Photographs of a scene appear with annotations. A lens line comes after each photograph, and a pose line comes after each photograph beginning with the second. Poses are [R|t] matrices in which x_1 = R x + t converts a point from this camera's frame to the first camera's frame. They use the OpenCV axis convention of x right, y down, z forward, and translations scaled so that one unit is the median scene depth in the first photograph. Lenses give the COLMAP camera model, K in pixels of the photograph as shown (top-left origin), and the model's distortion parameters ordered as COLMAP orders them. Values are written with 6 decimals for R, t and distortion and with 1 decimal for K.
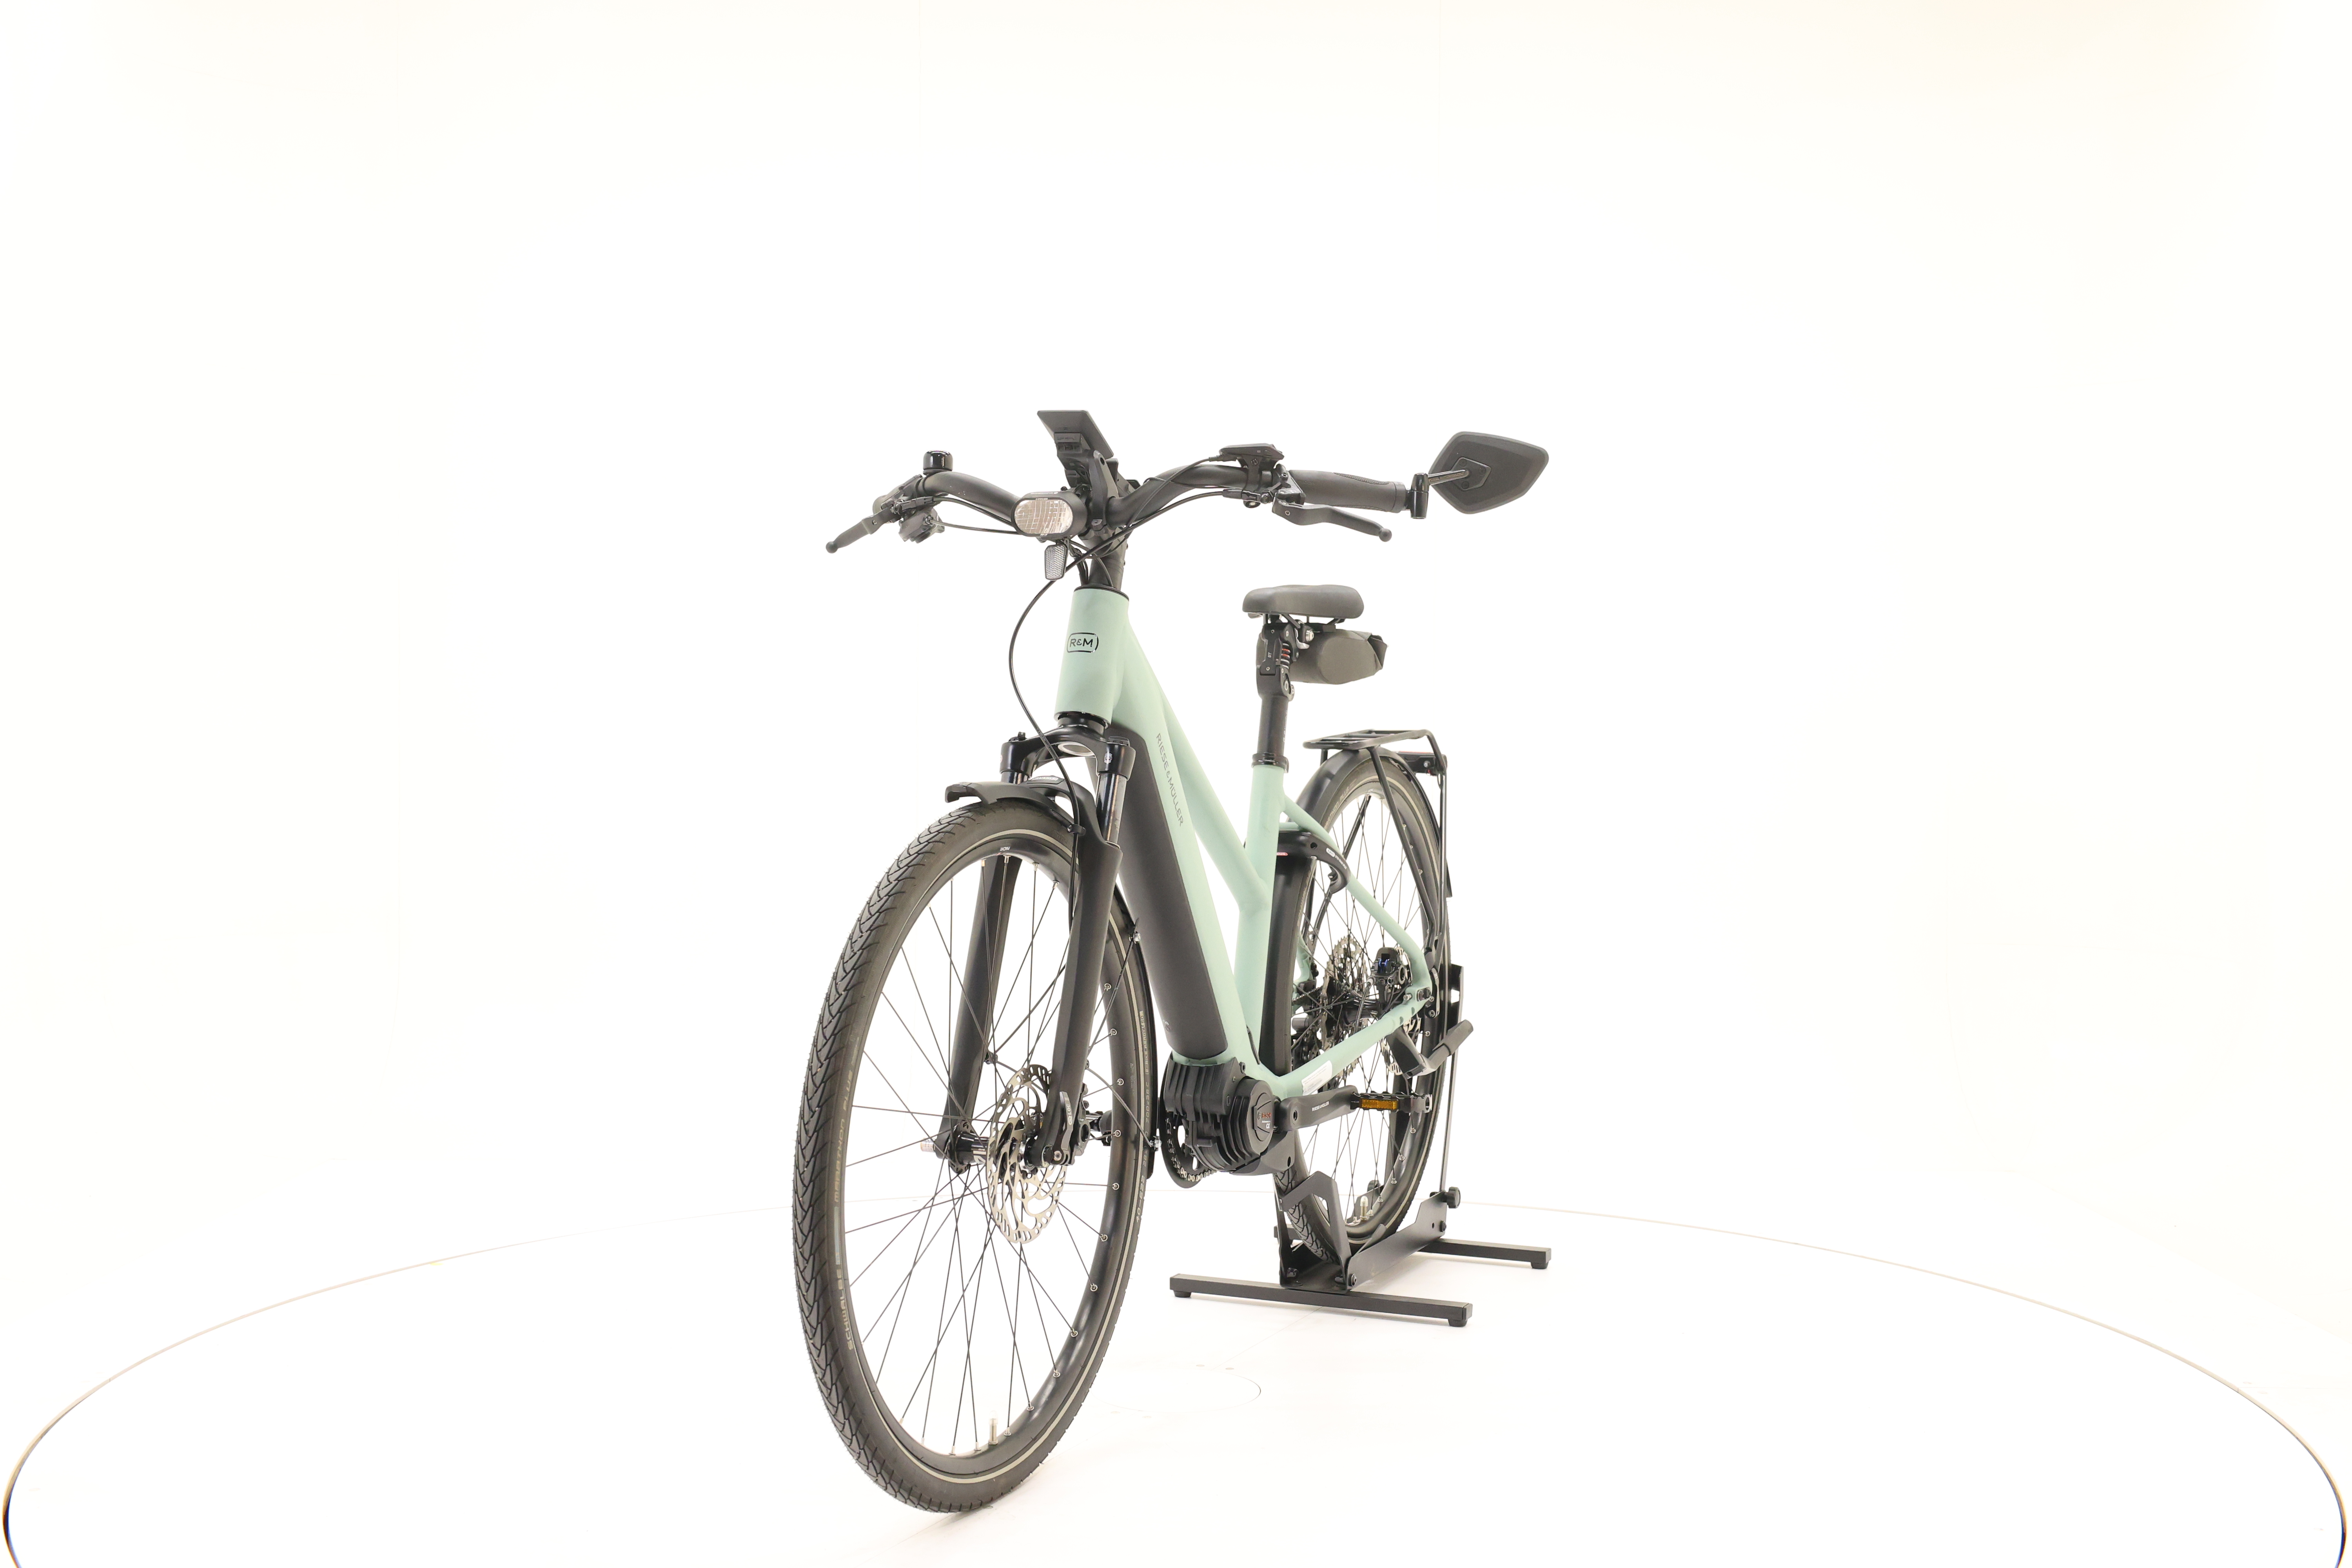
lens RADIAL K [[2526.4, 0, 1179.9], [0, 2526.4, 780.5], [0, 0, 1]] dist [-0.015867, 0.000000]
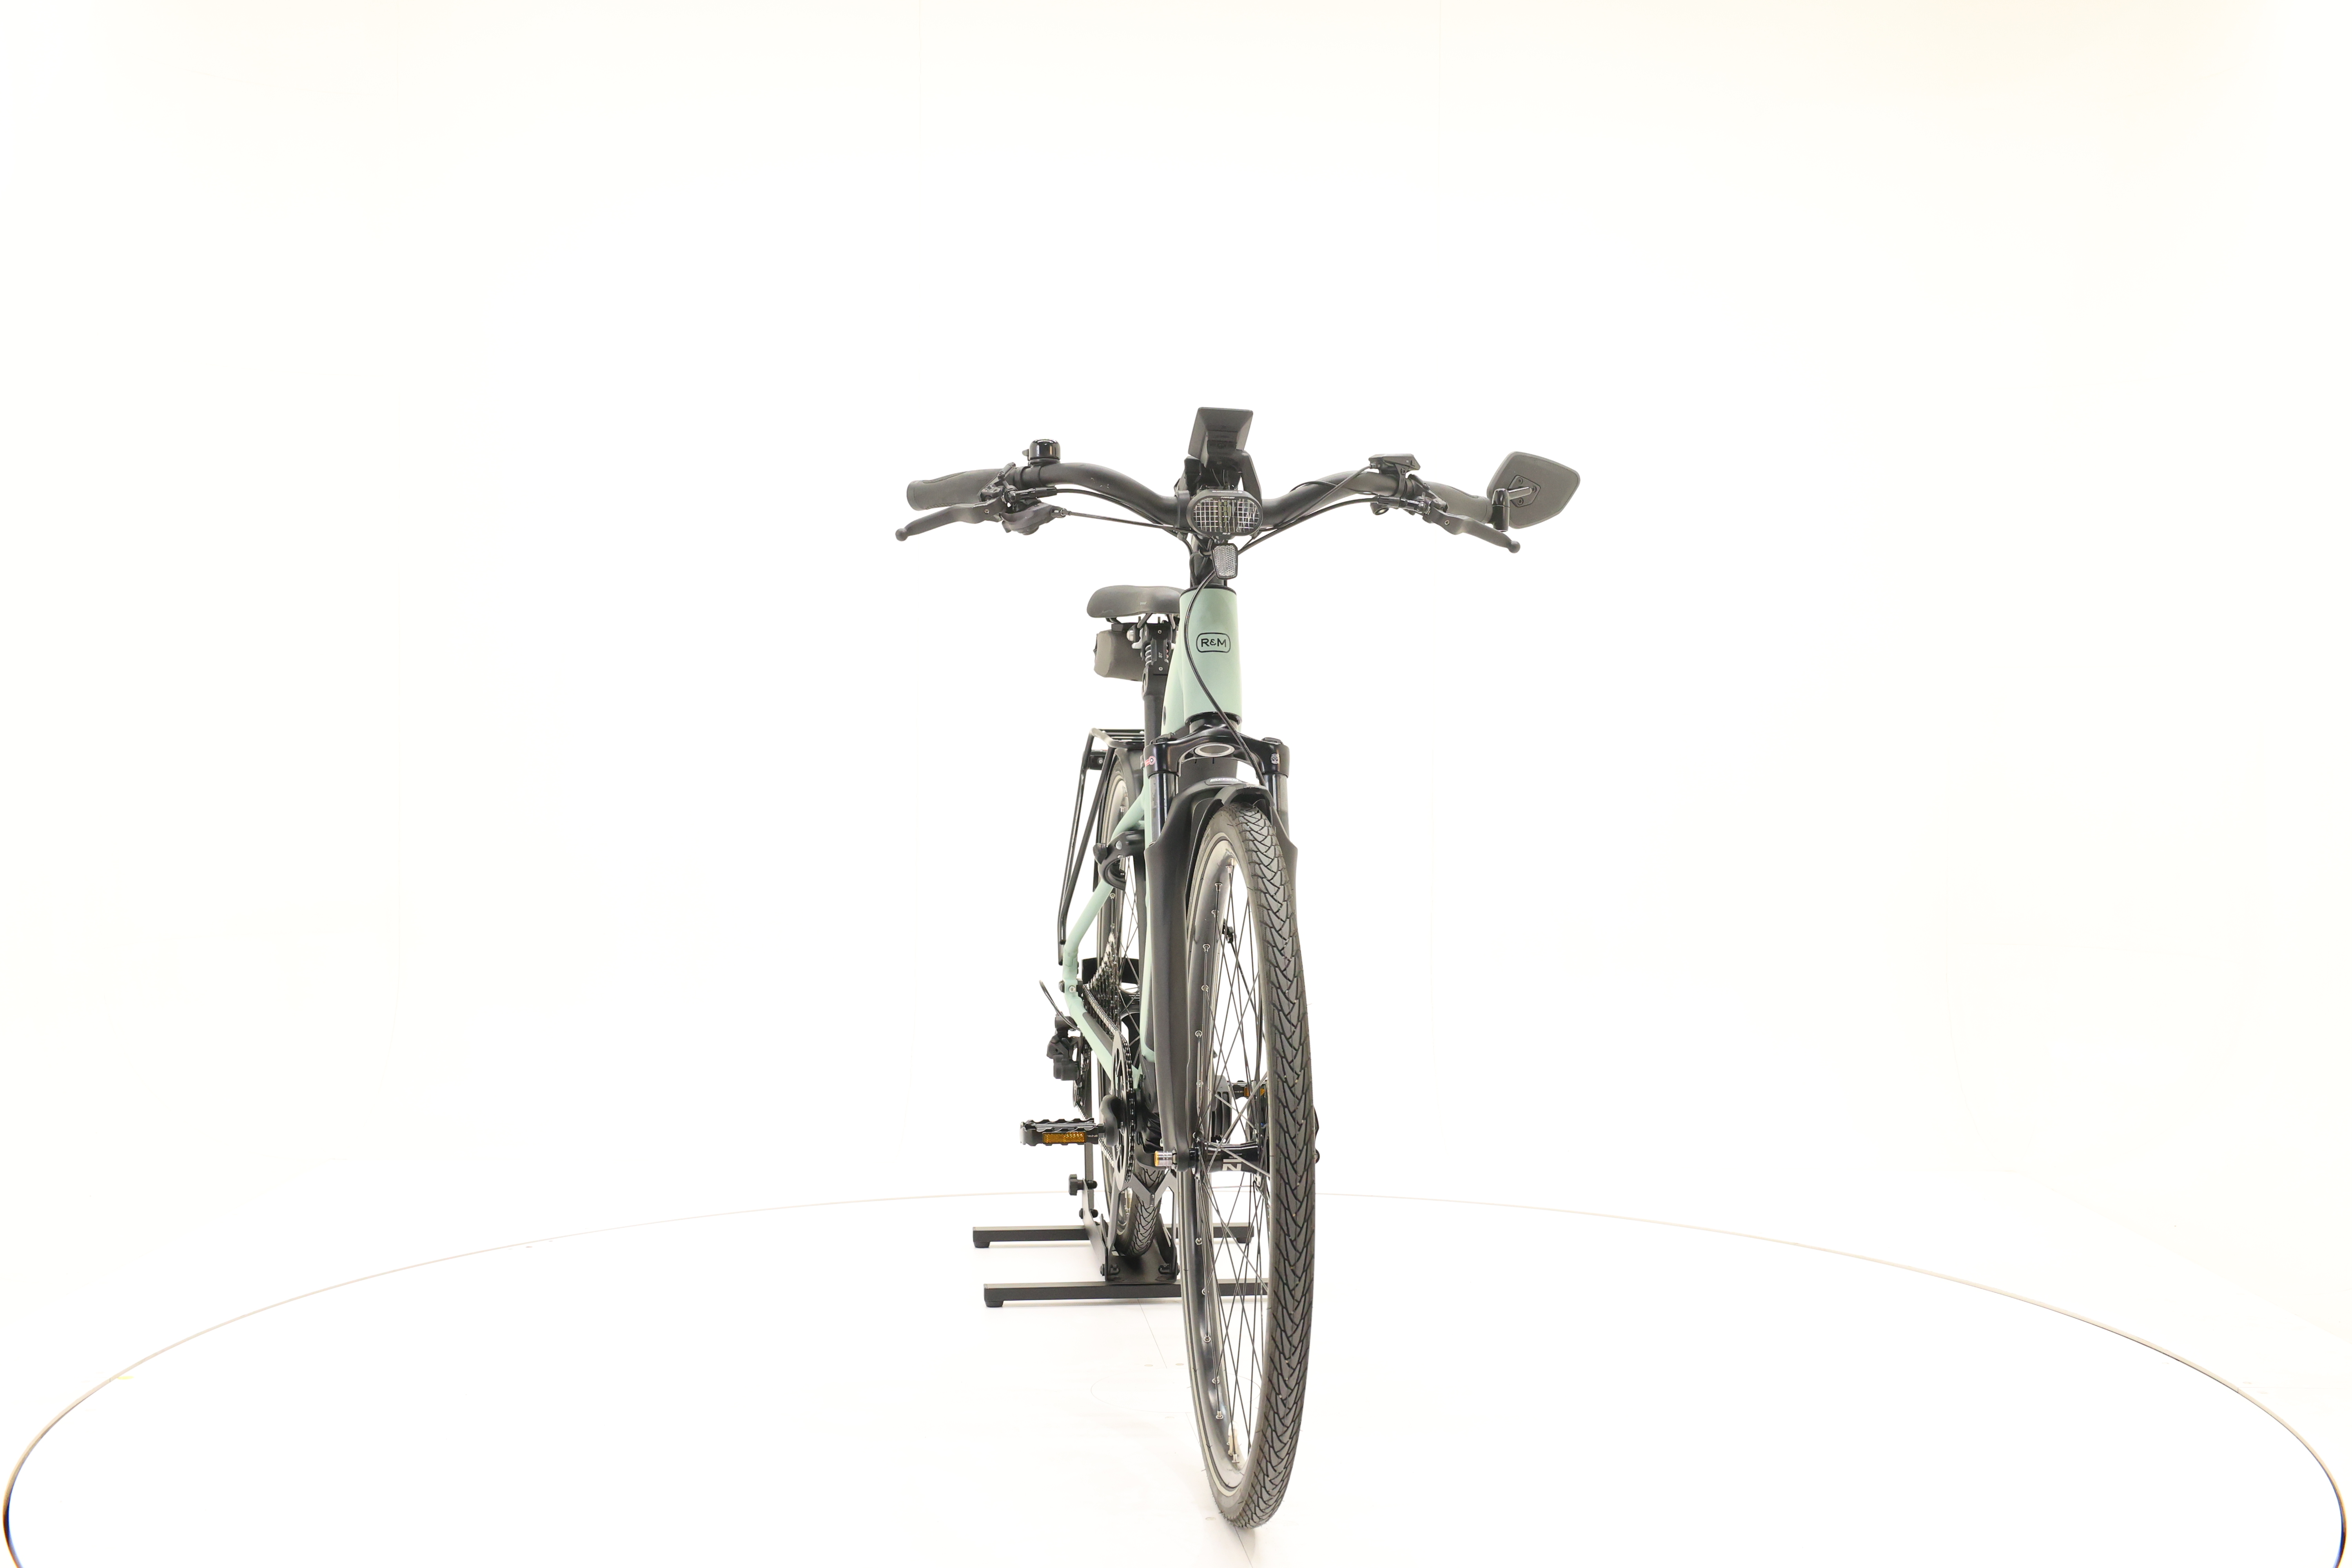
lens RADIAL K [[2526.4, 0, 1182.5], [0, 2526.4, 773.5], [0, 0, 1]] dist [-0.015867, 0.000000]
pose [[0.857661, -0.009720, 0.514124, -0.529249], [0.009592, 0.999950, 0.002903, -0.005749], [-0.514127, 0.002441, 0.857711, 0.145422]]
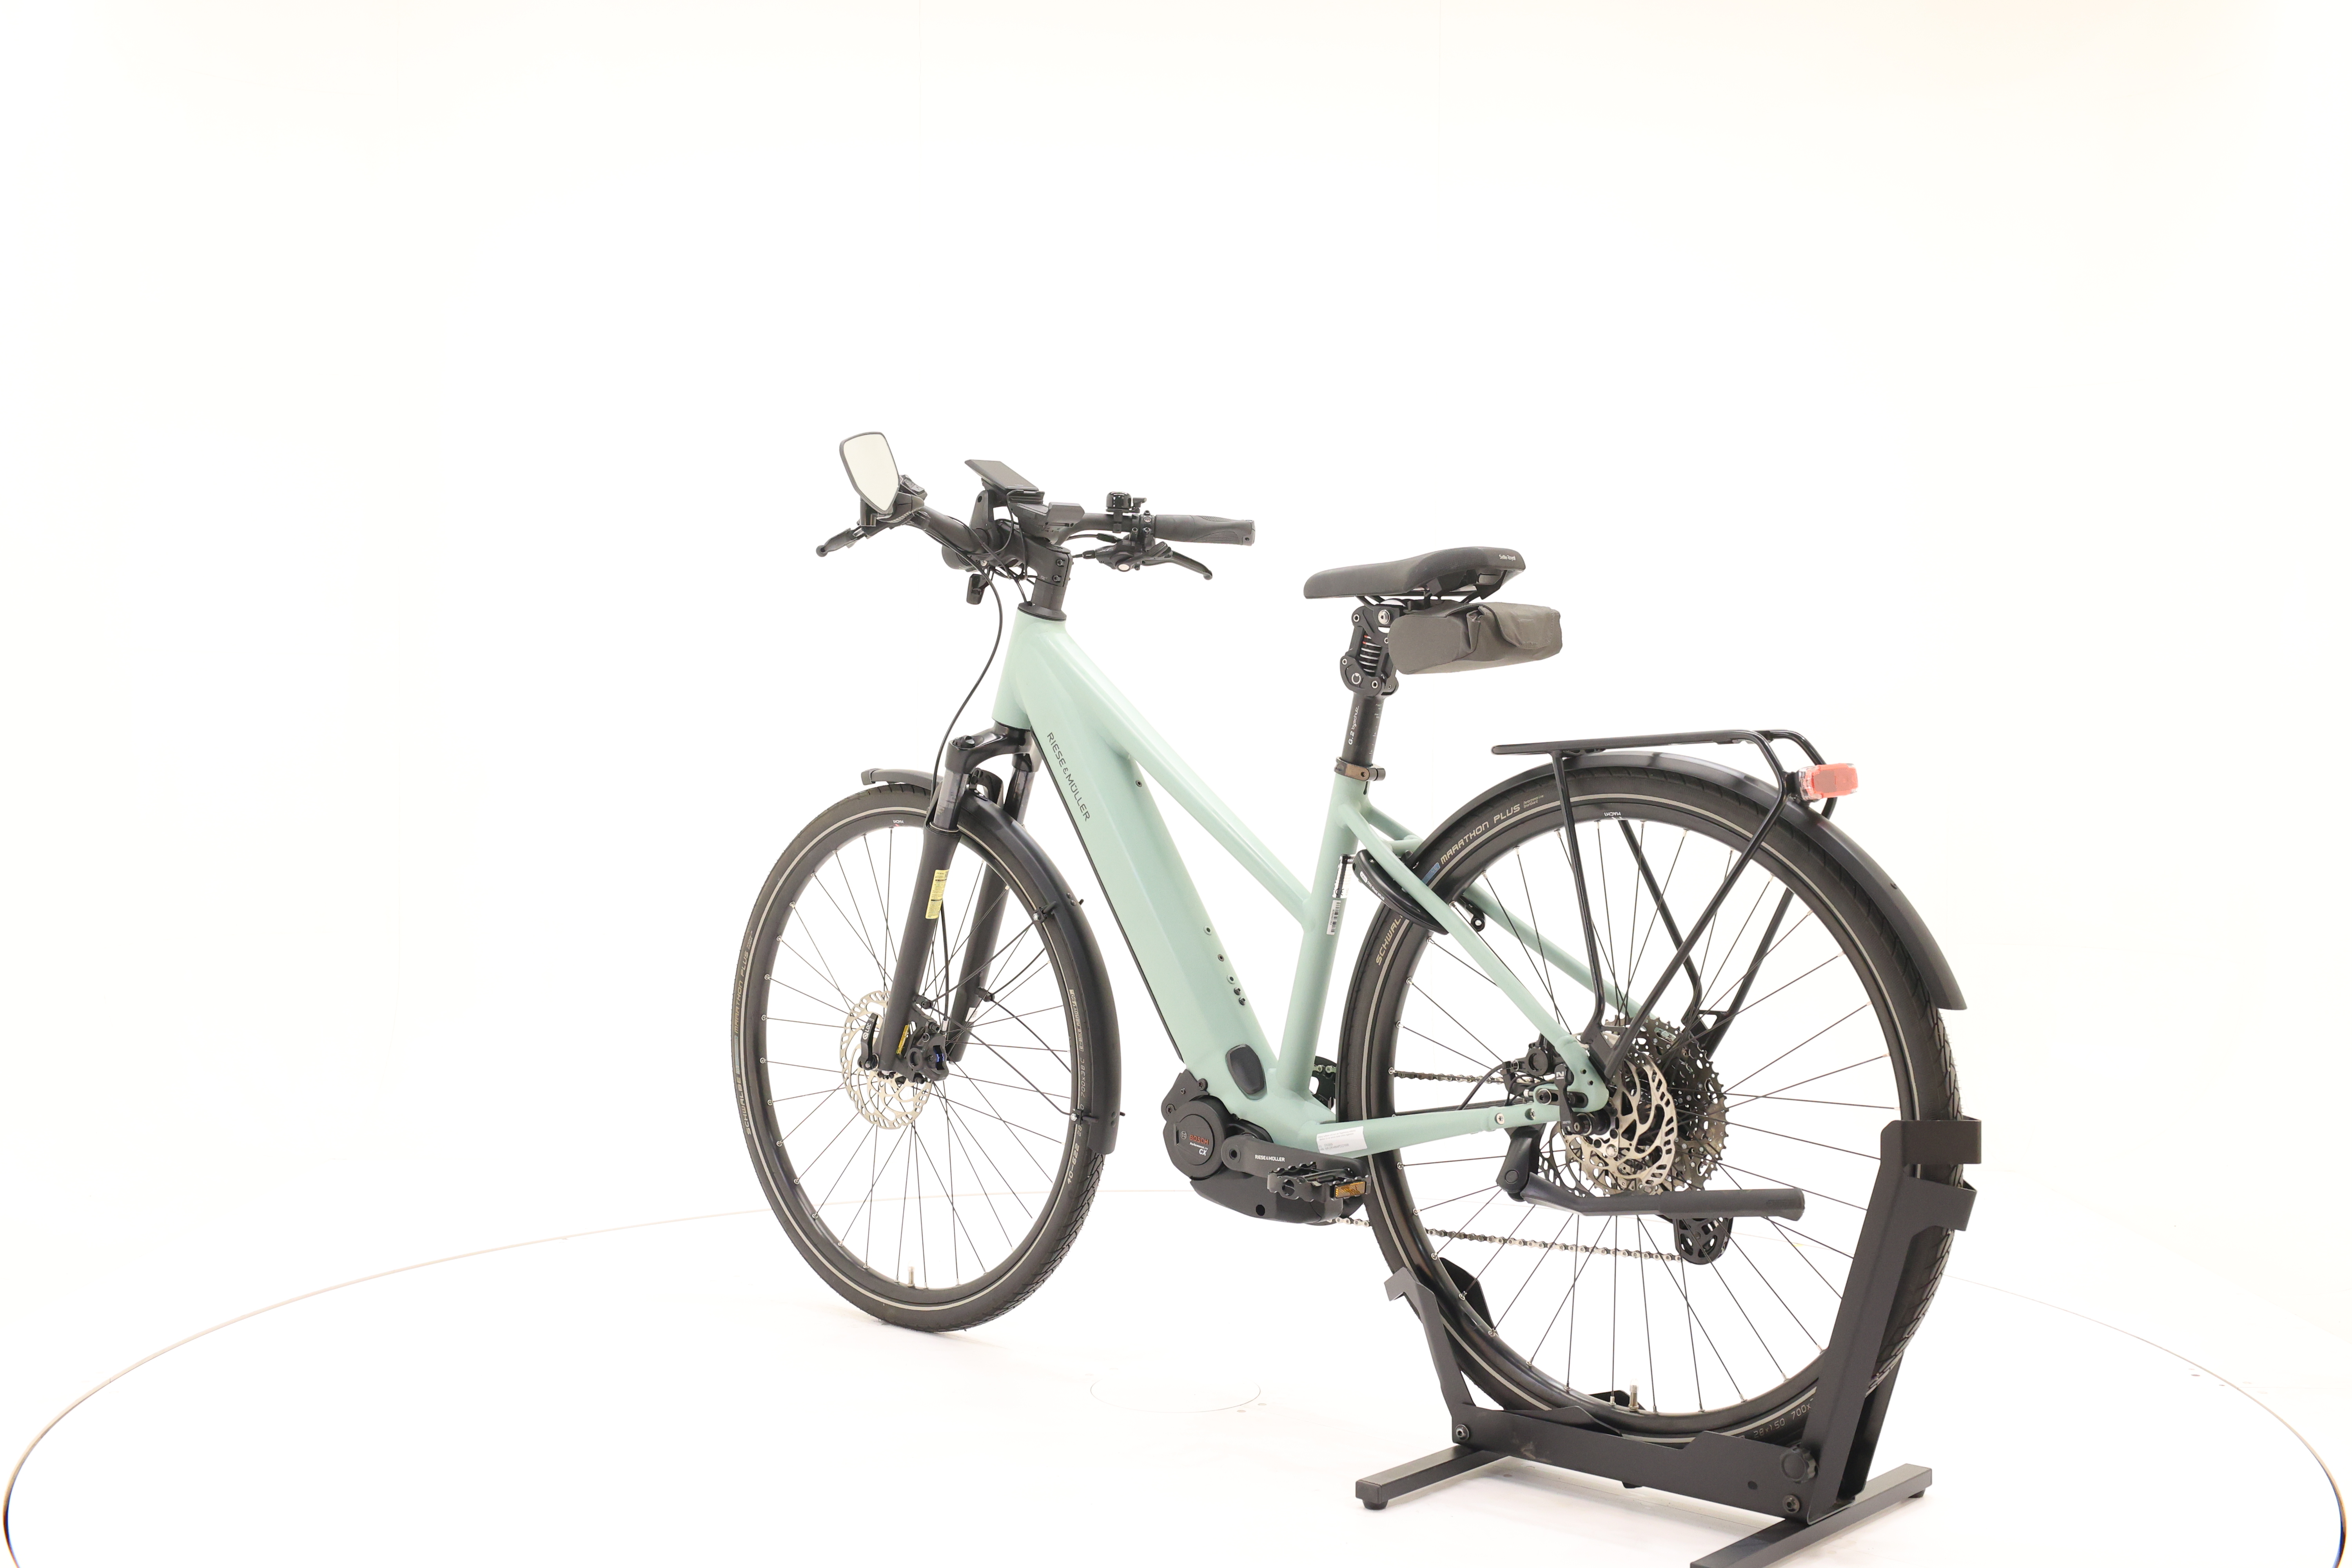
lens RADIAL K [[2526.4, 0, 1175.1], [0, 2526.4, 771.2], [0, 0, 1]] dist [-0.015867, 0.000000]
pose [[-0.305472, 0.011858, -0.952127, 0.981037], [-0.023019, 0.999538, 0.019833, -0.024149], [0.951923, 0.027976, -0.305058, 1.343602]]
